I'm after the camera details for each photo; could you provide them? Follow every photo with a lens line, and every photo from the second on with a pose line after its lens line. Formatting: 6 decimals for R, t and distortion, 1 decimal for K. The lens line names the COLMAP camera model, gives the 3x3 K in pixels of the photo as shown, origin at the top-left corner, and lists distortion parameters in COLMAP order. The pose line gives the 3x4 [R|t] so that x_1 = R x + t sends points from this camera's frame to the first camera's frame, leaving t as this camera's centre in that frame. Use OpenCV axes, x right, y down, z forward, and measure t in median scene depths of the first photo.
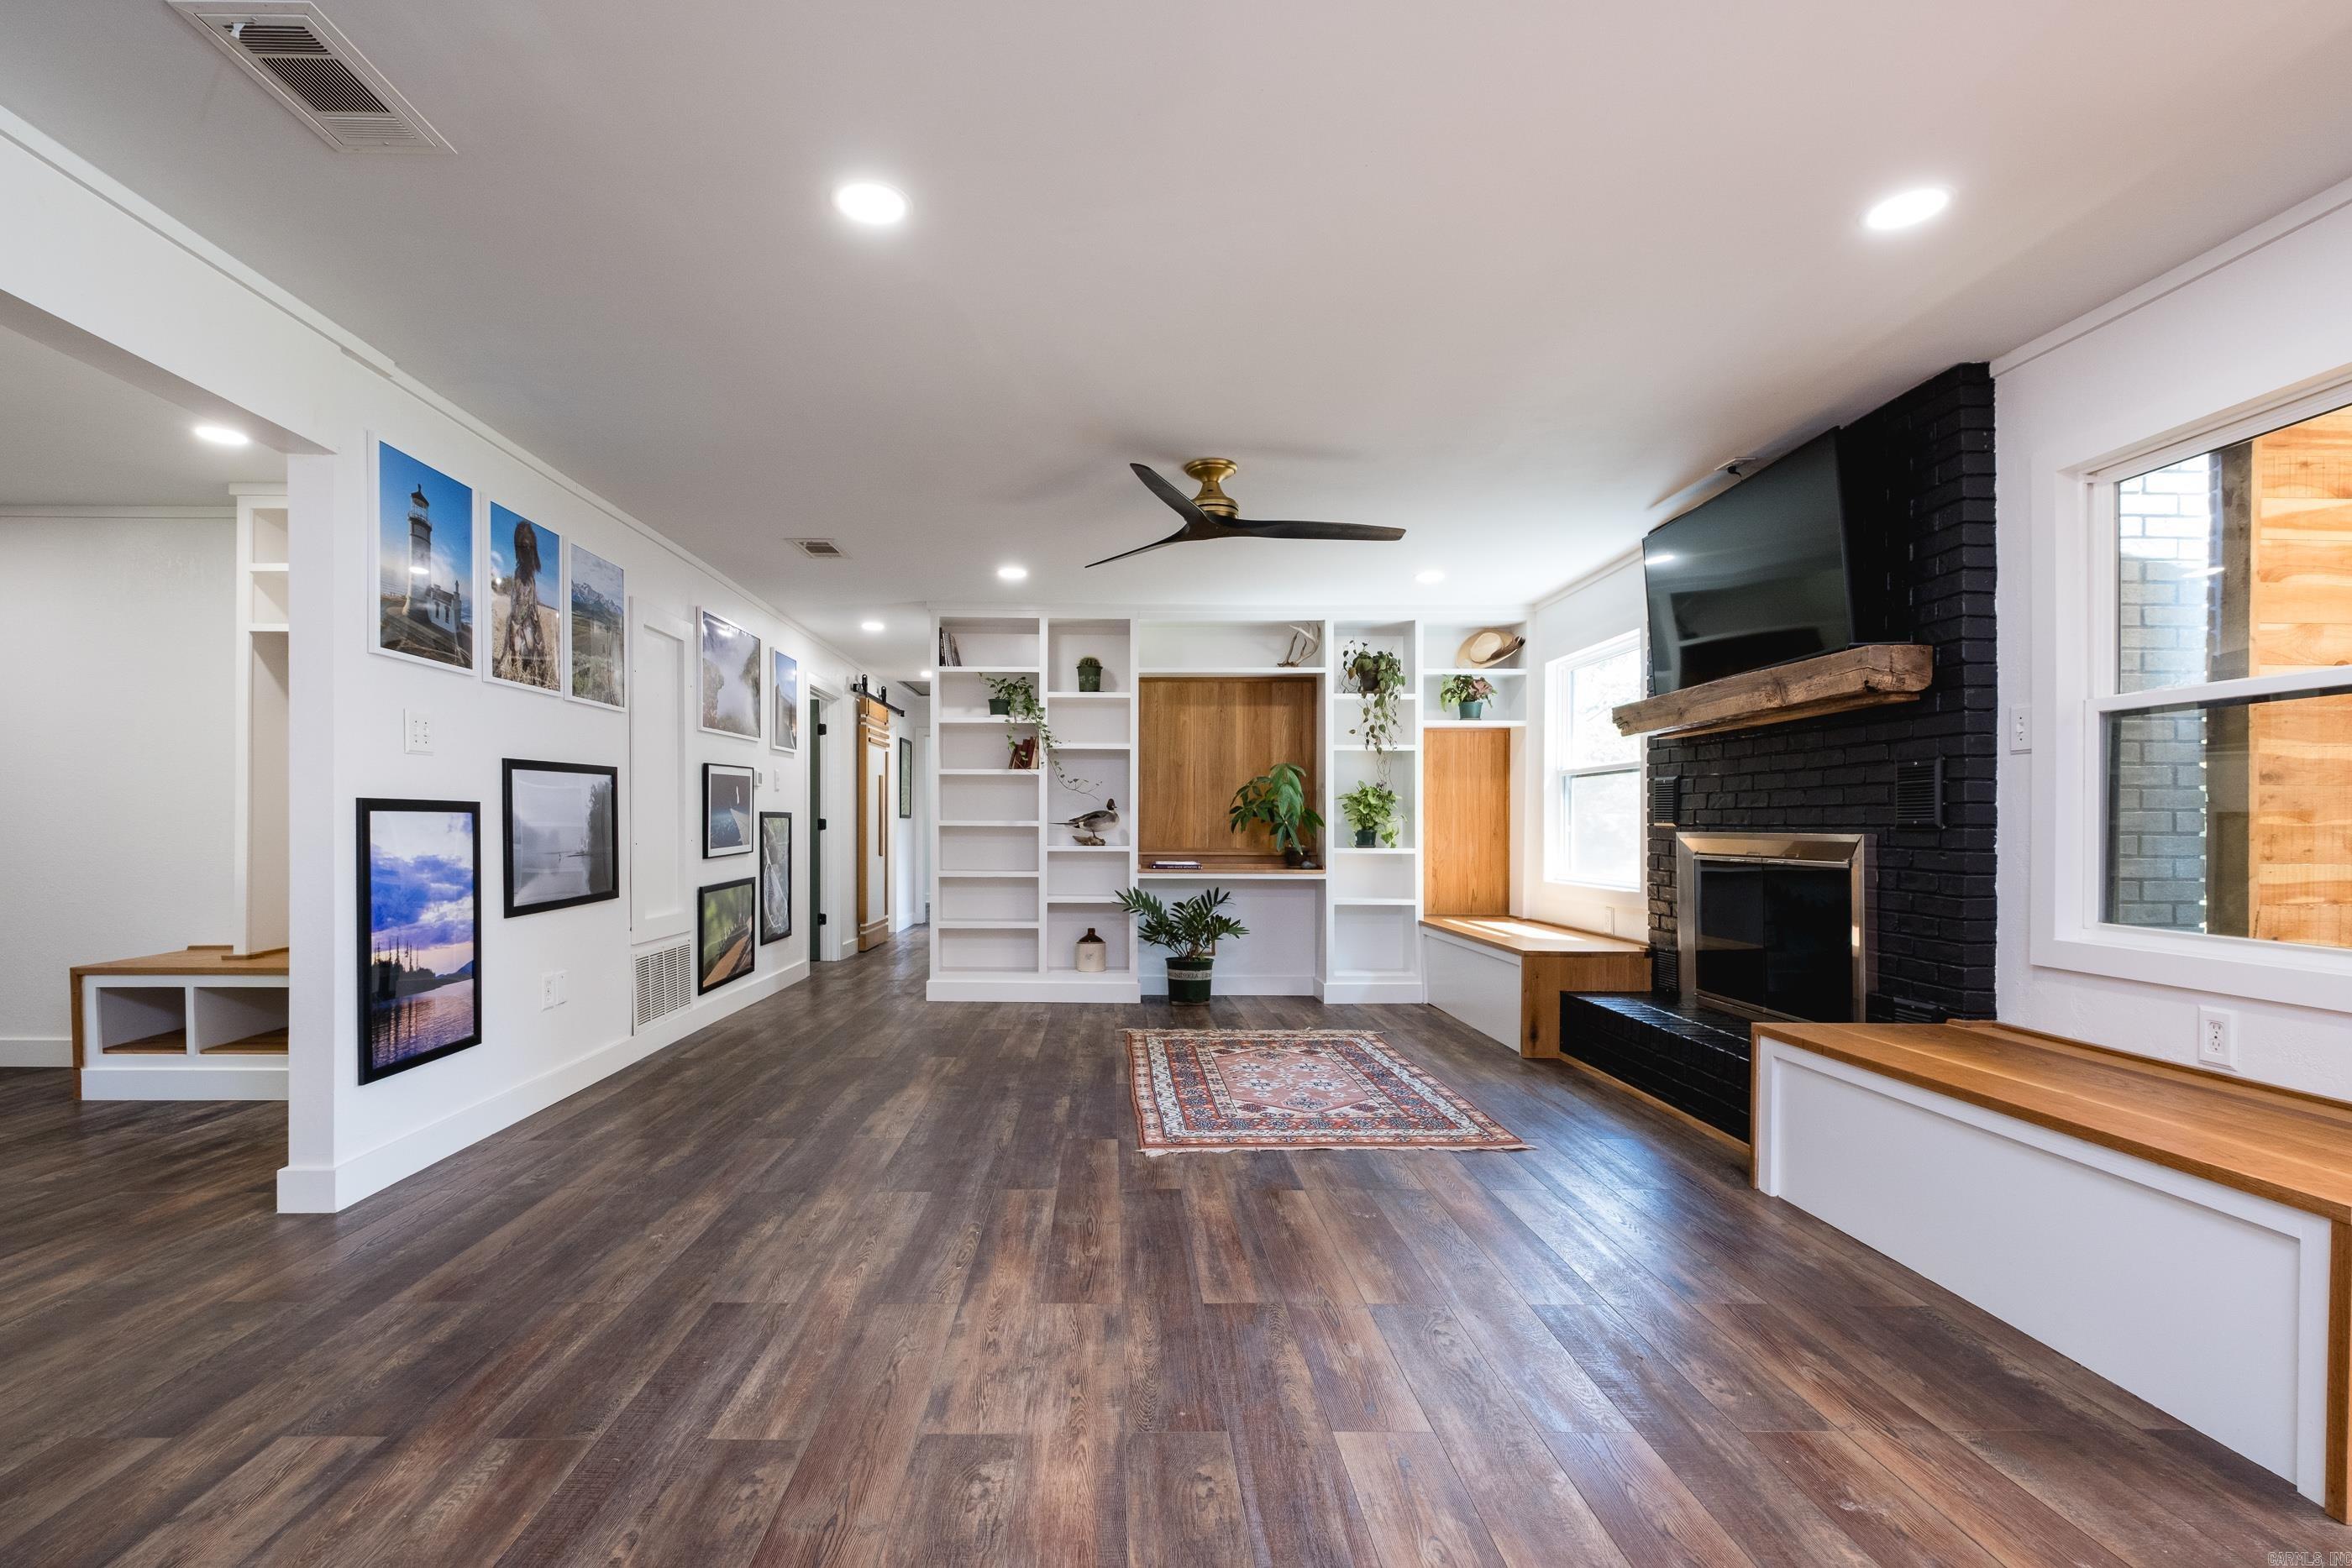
lens RADIAL K [[1038.5, 0, 1122.0], [0, 1038.5, 832.4], [0, 0, 1]] dist [0.000104, -0.000380]
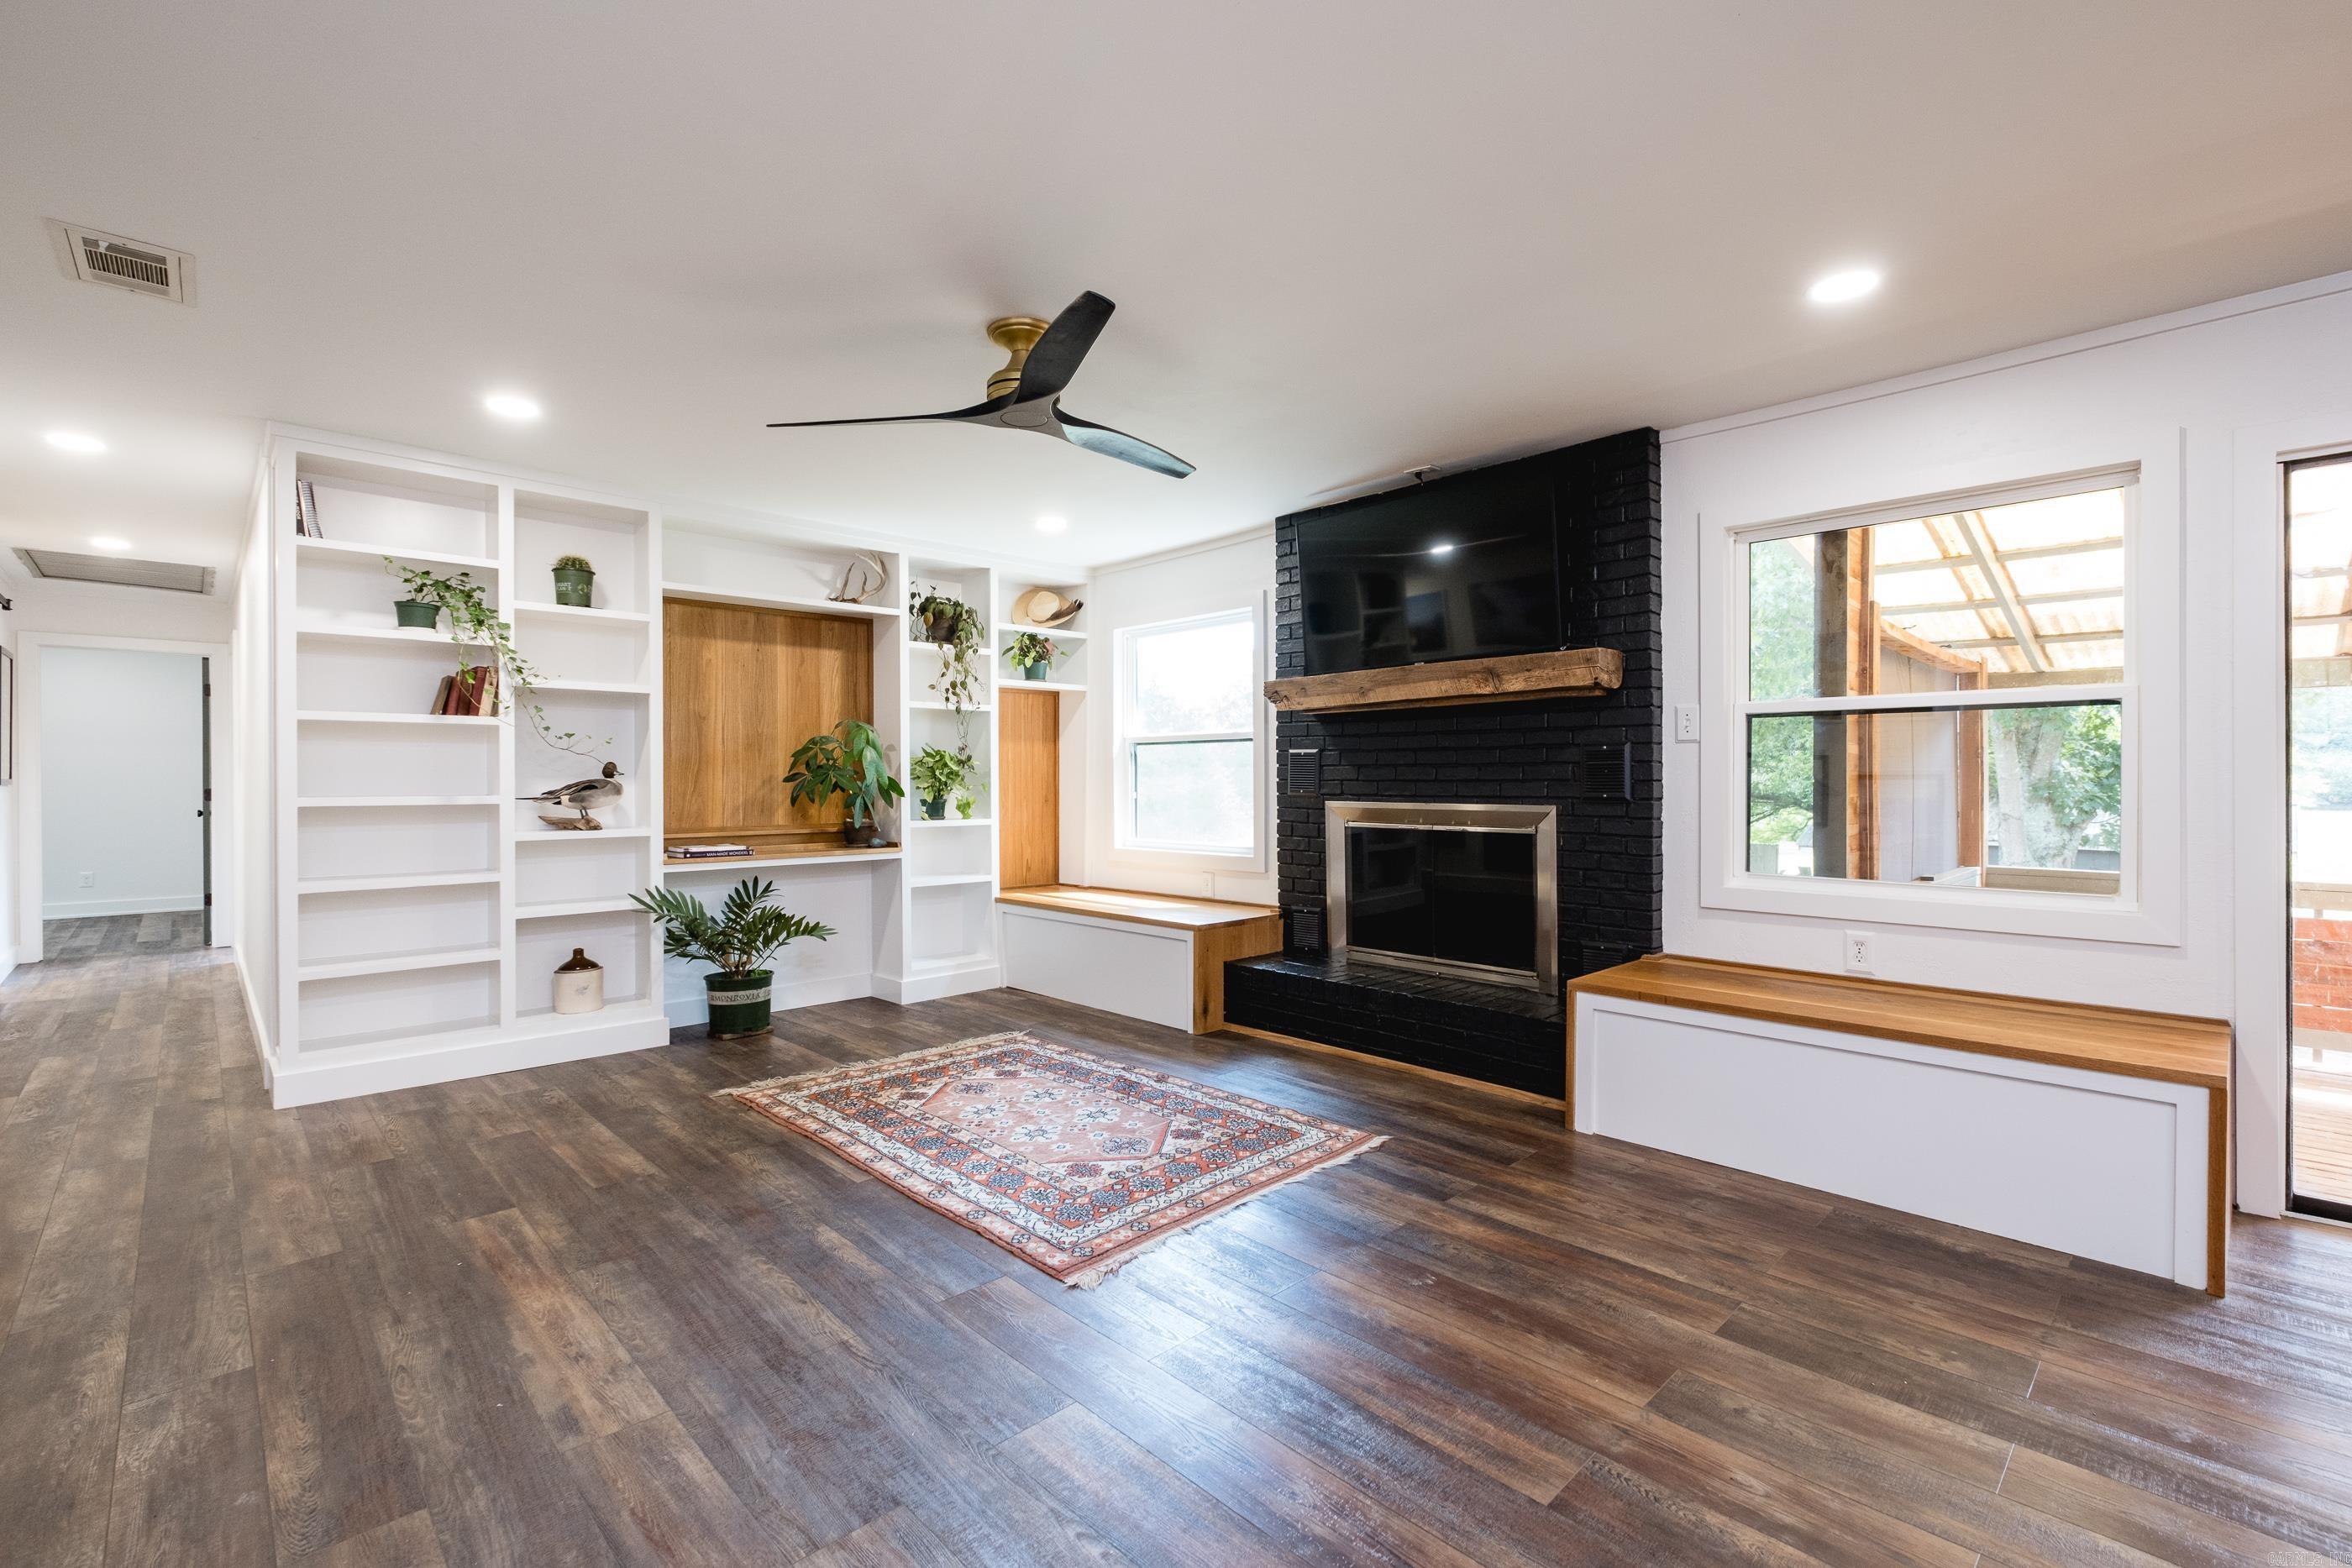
lens RADIAL K [[1014.2, 0, 1176.0], [0, 1014.2, 784.0], [0, 0, 1]] dist [0.000918, -0.000676]
pose [[0.727602, -0.008940, 0.685941, -0.212283], [0.009661, 0.999949, 0.002786, -0.016220], [-0.685931, 0.004600, 0.727652, 0.244441]]
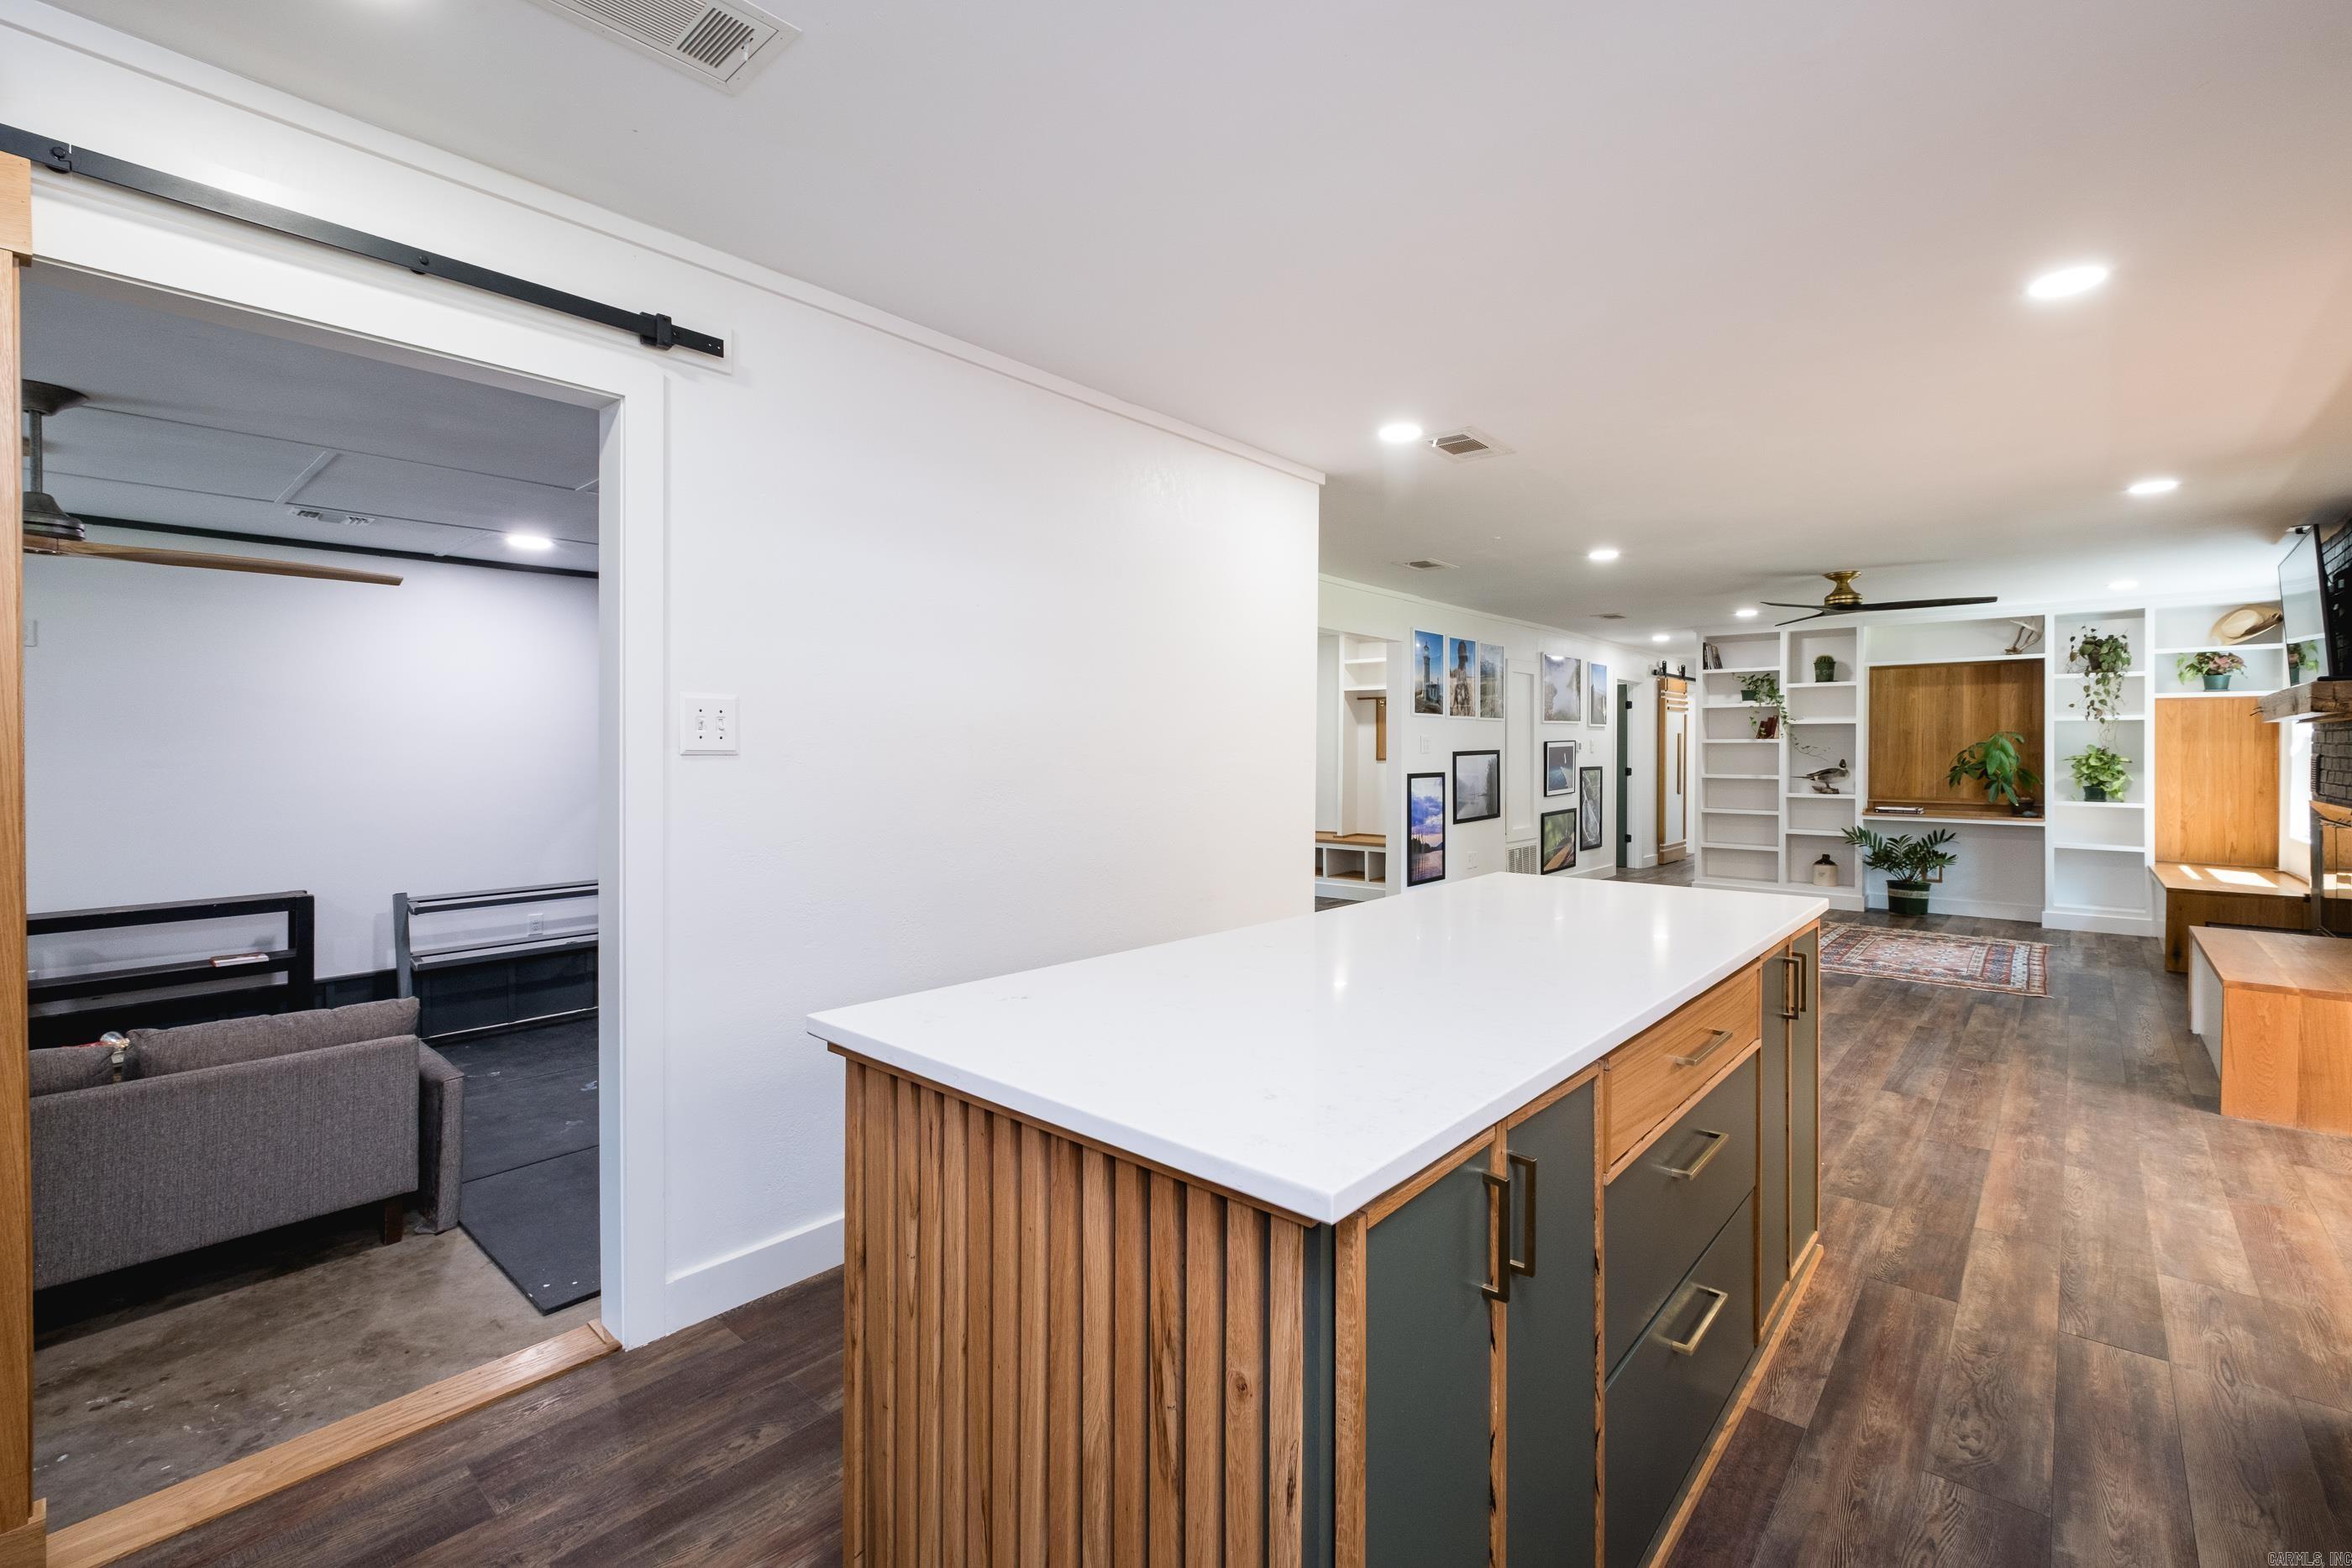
lens RADIAL K [[1023.9, 0, 1174.1], [0, 1023.9, 761.8], [0, 0, 1]] dist [-0.001025, -0.000507]
pose [[0.740618, 0.005176, -0.671907, 0.249177], [-0.002745, 0.999985, 0.004678, -0.034367], [0.671921, -0.001620, 0.740621, -0.590829]]
